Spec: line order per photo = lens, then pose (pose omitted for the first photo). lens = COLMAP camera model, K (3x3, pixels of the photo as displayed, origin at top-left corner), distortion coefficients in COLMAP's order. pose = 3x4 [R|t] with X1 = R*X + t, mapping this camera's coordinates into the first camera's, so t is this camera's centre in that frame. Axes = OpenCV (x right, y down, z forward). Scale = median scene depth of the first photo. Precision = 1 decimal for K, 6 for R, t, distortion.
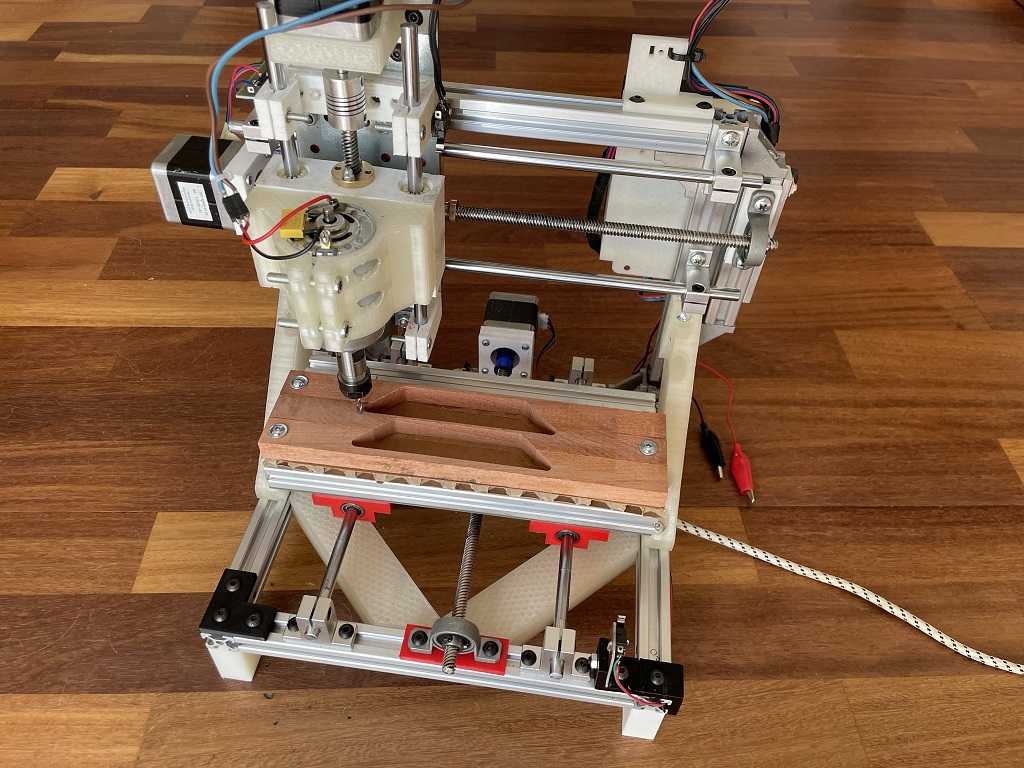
lens RADIAL K [[801.8, 0, 512.0], [0, 801.8, 384.0], [0, 0, 1]] dist [0.075710, -0.132301]
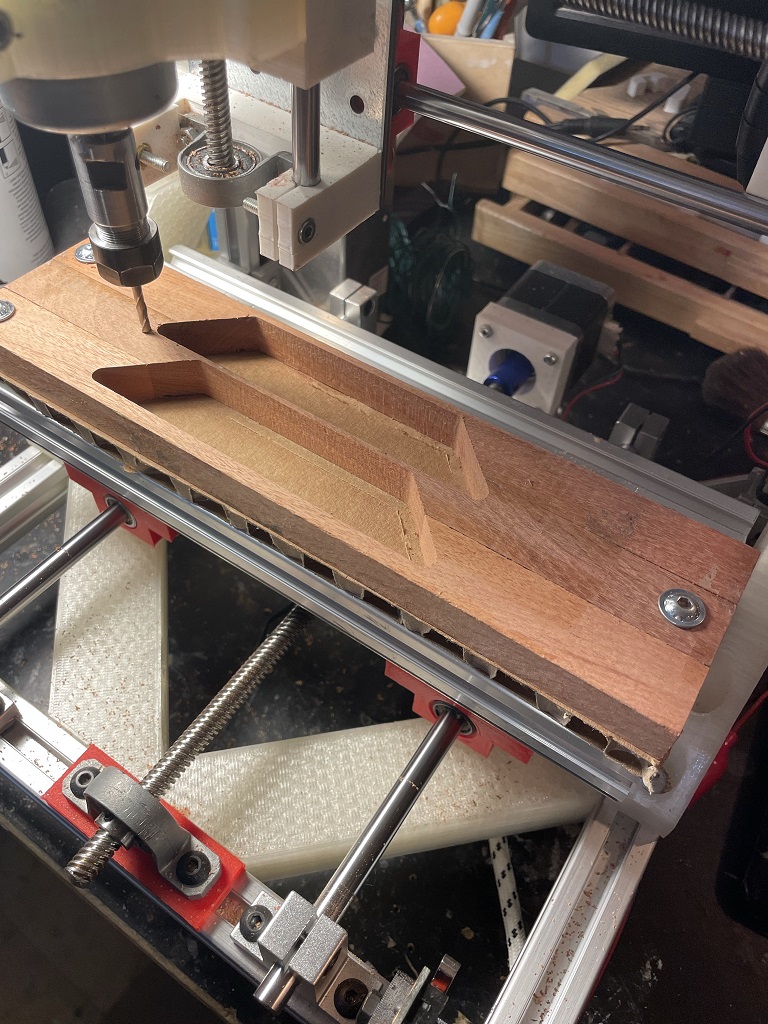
lens RADIAL K [[801.8, 0, 384.0], [0, 801.8, 512.0], [0, 0, 1]] dist [0.075710, -0.132301]
pose [[0.902363, 0.343264, -0.260598, 0.099153], [-0.323893, 0.939032, 0.115377, 0.028933], [0.284315, -0.019706, 0.958528, 0.454994]]
